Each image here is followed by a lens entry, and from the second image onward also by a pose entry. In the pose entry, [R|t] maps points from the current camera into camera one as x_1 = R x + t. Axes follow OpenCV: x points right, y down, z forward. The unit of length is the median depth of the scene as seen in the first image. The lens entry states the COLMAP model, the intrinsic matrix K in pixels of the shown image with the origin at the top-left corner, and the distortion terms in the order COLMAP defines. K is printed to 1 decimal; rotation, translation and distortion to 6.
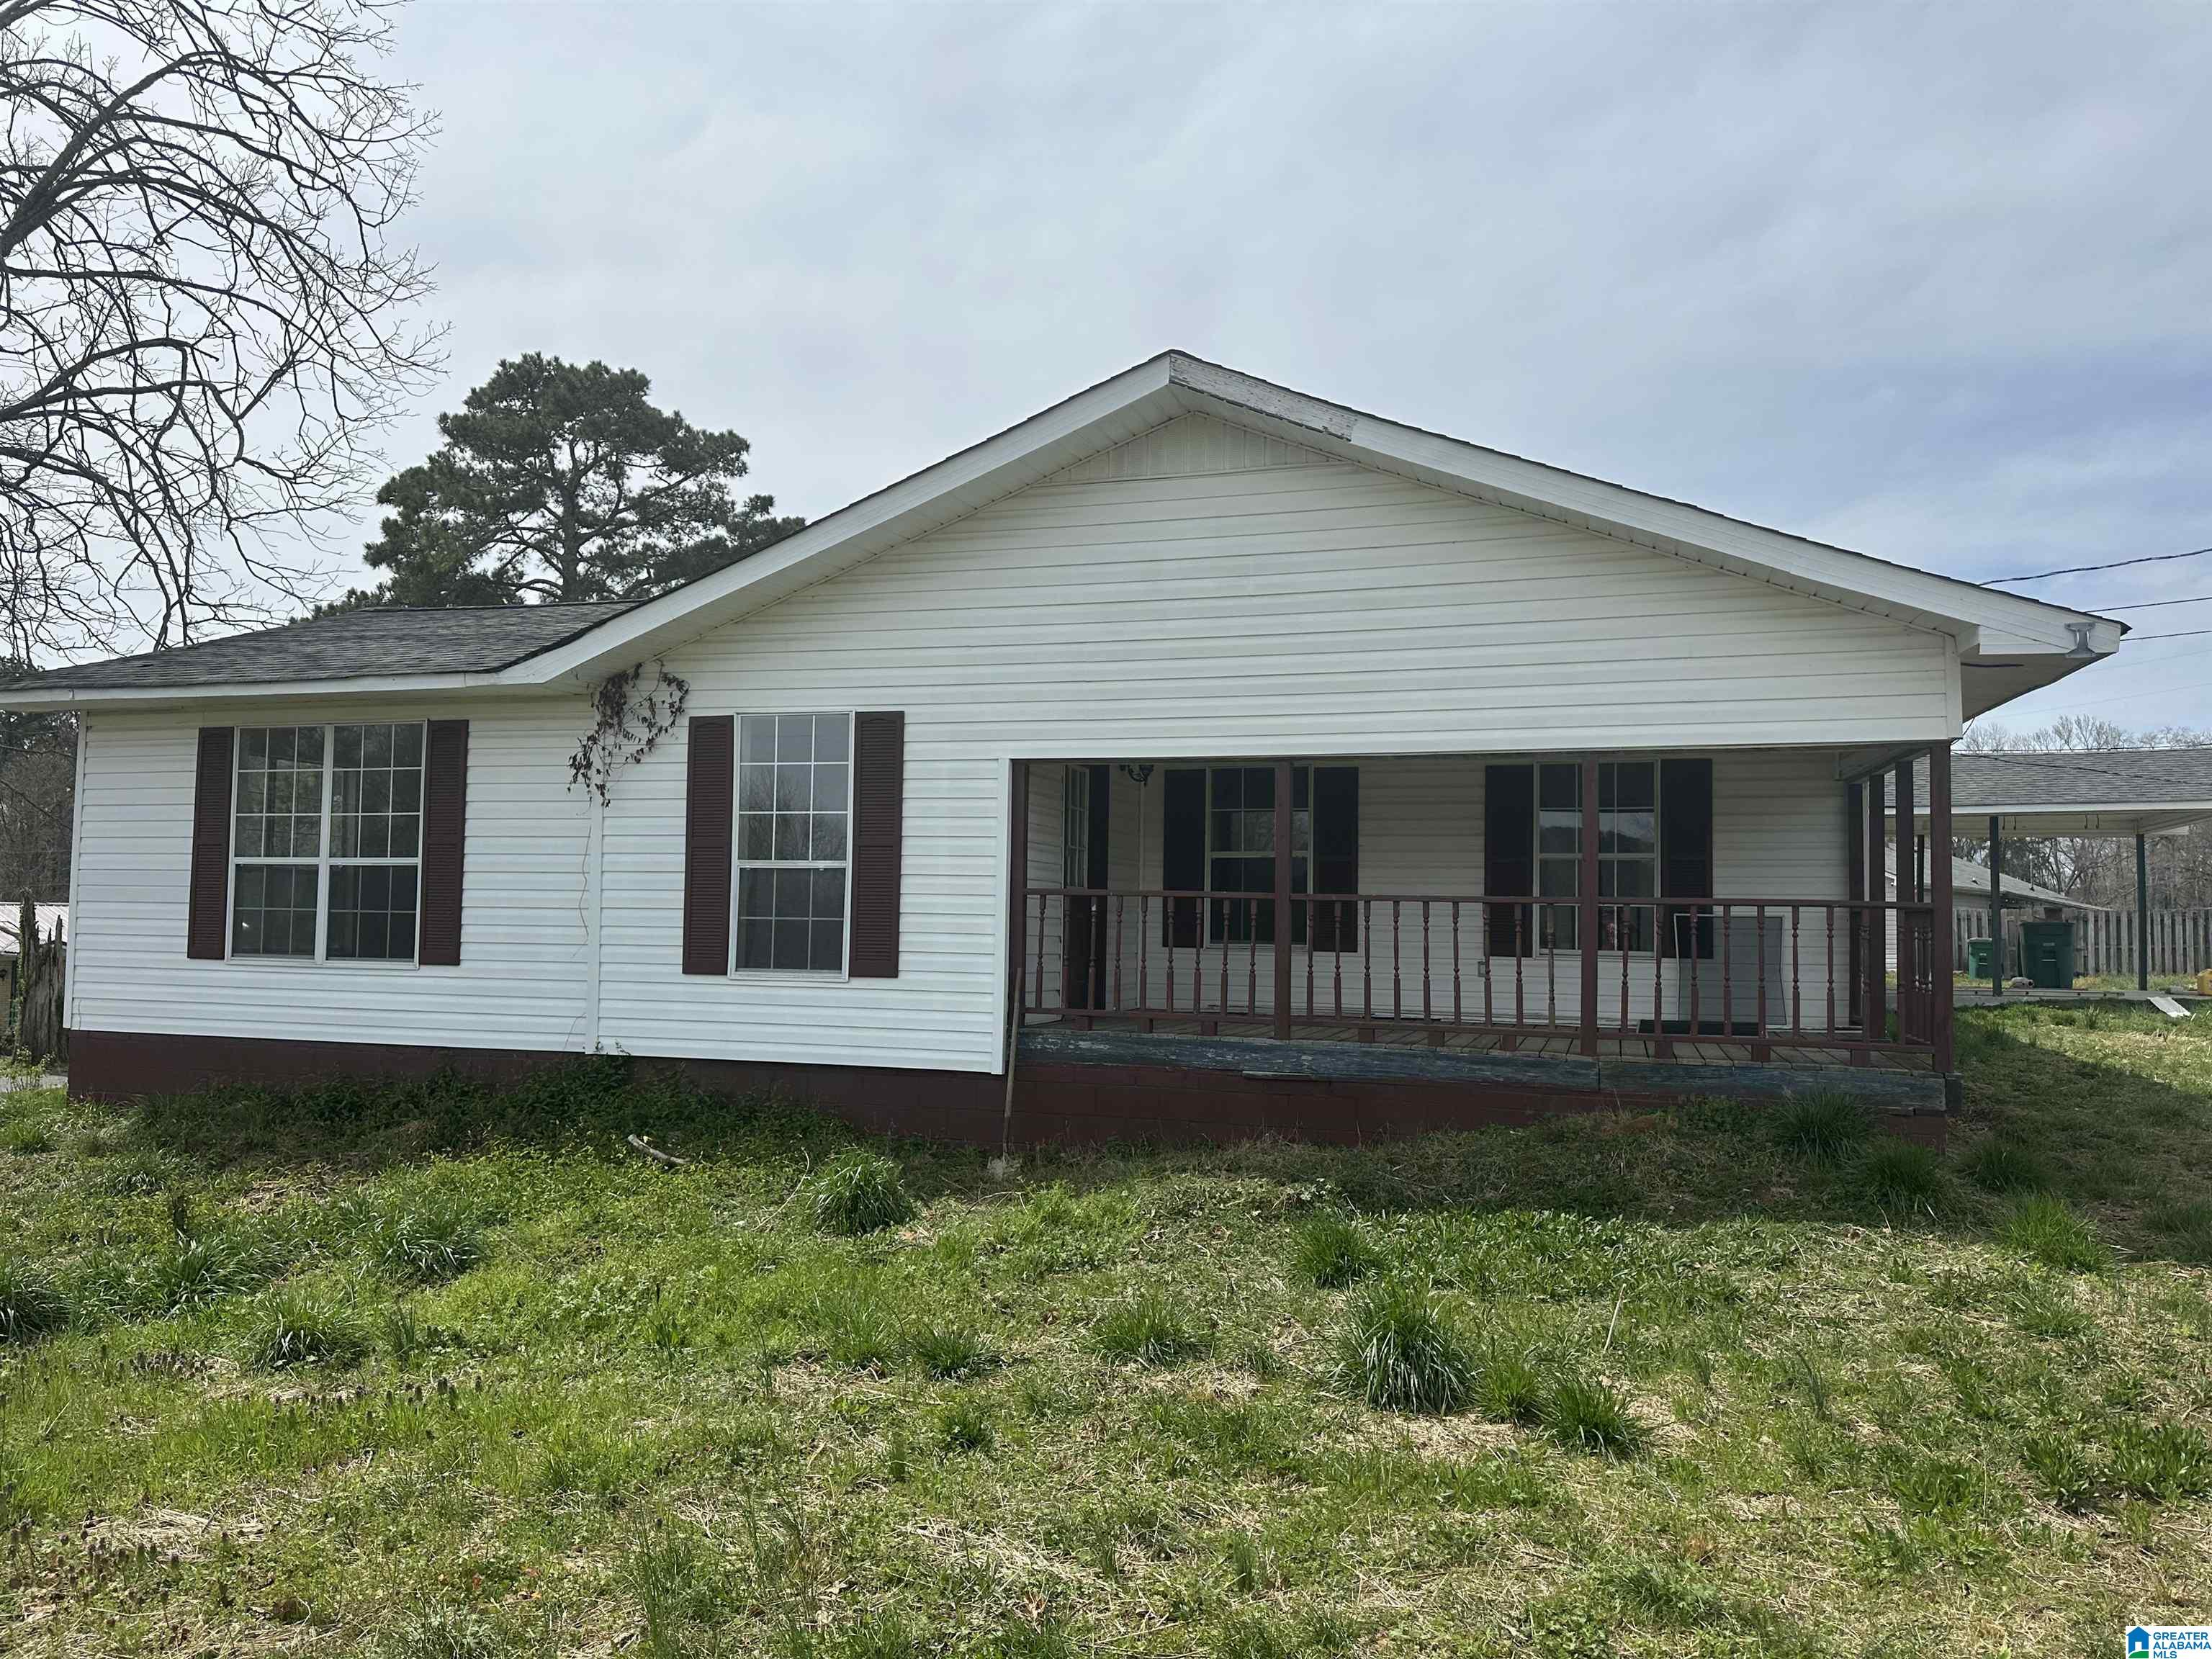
lens RADIAL K [[1539.6, 0, 1106.0], [0, 1539.6, 829.5], [0, 0, 1]] dist [-0.033869, -0.001583]
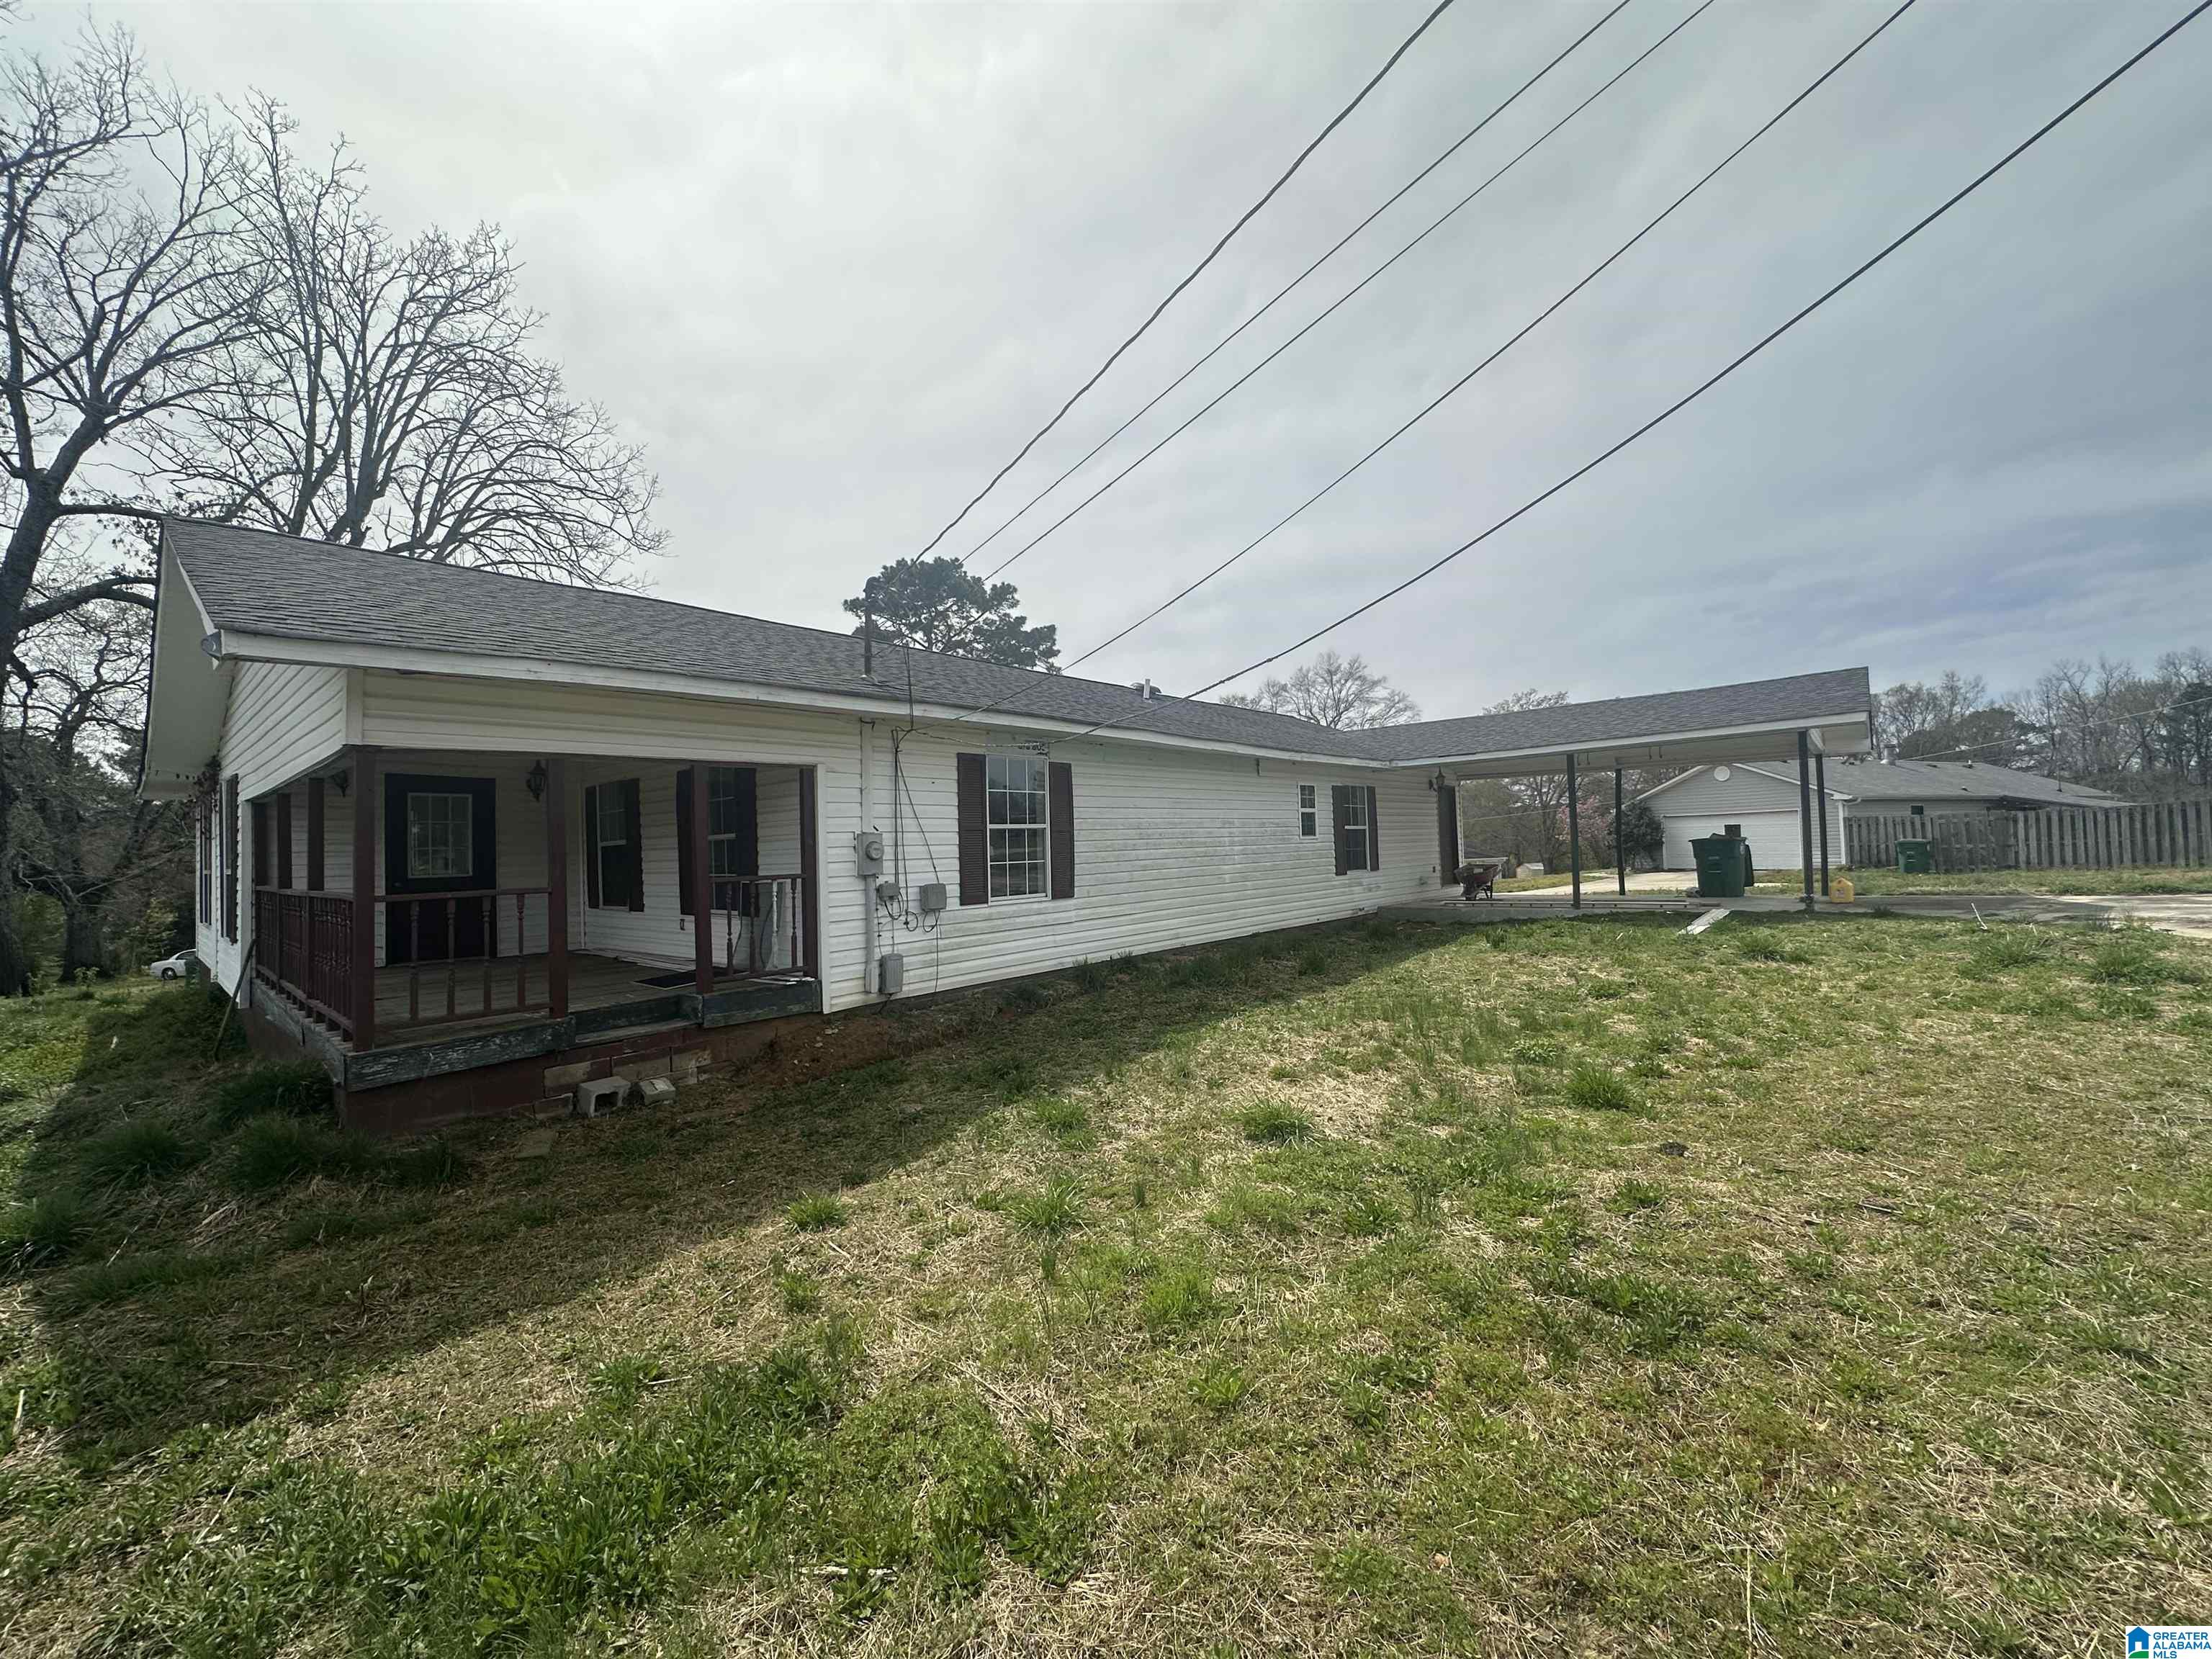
lens RADIAL K [[905.1, 0, 1106.0], [0, 905.1, 829.5], [0, 0, 1]] dist [-0.000229, 0.000007]
pose [[0.923025, -0.059095, -0.380175, 0.265902], [0.071952, 0.997214, 0.019684, 0.004526], [0.377953, -0.045523, 0.924705, 0.113736]]
